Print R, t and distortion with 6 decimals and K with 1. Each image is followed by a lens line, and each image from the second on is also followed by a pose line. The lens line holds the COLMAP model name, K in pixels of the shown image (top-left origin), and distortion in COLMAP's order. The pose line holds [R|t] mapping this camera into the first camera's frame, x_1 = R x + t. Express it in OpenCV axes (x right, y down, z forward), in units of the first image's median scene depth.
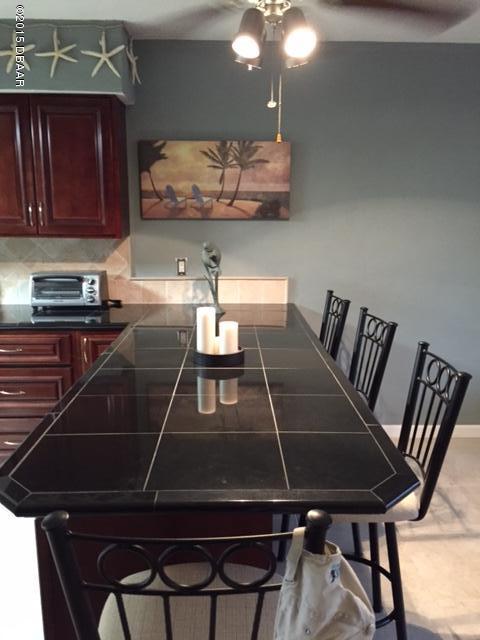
lens RADIAL K [[534.1, 0, 240.0], [0, 534.1, 320.0], [0, 0, 1]] dist [-0.005720, -0.002443]
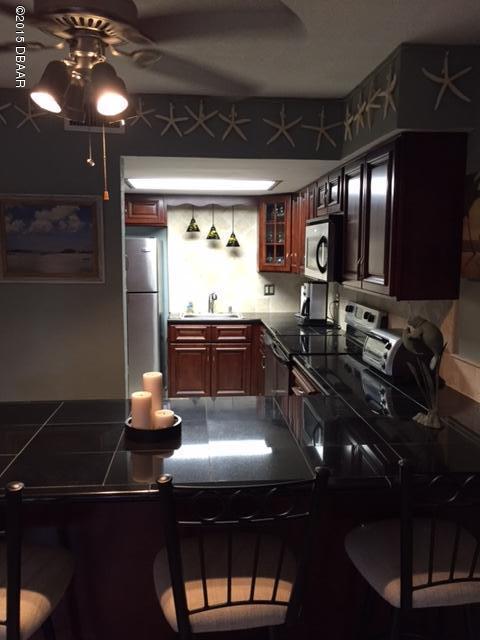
lens RADIAL K [[552.9, 0, 240.0], [0, 552.9, 320.0], [0, 0, 1]] dist [0.093431, -0.146196]
pose [[0.077532, 0.117955, -0.989988, 0.602912], [-0.204367, 0.973771, 0.100018, -0.154190], [0.975819, 0.194566, 0.099604, 0.656915]]
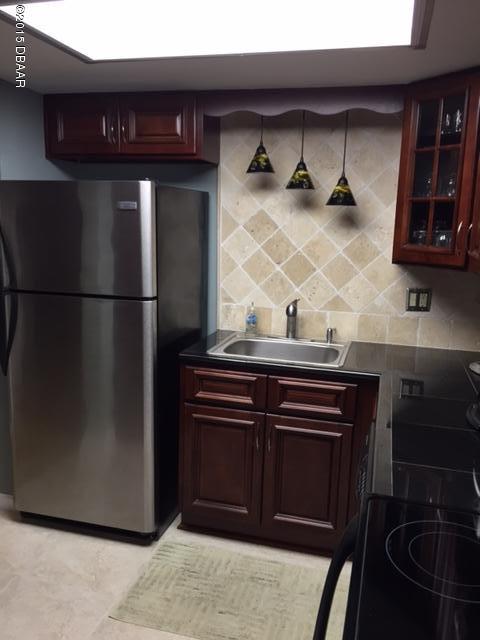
lens RADIAL K [[534.1, 0, 240.0], [0, 534.1, 320.0], [0, 0, 1]] dist [-0.005720, -0.002443]
pose [[-0.267021, 0.165431, -0.949385, -0.376965], [-0.224620, 0.947337, 0.228251, -0.187511], [0.937148, 0.274199, -0.215800, 0.848295]]
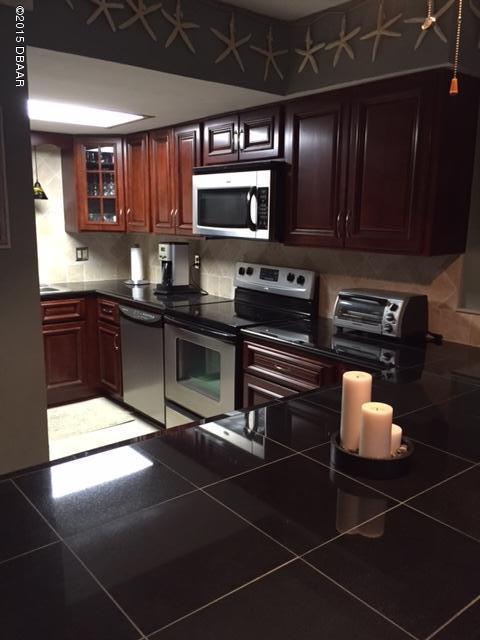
lens RADIAL K [[552.9, 0, 240.0], [0, 552.9, 320.0], [0, 0, 1]] dist [0.093431, -0.146196]
pose [[0.624797, 0.144481, -0.767303, 0.228135], [-0.164171, 0.985071, 0.051805, -0.057214], [0.763332, 0.093602, 0.639189, 0.277483]]
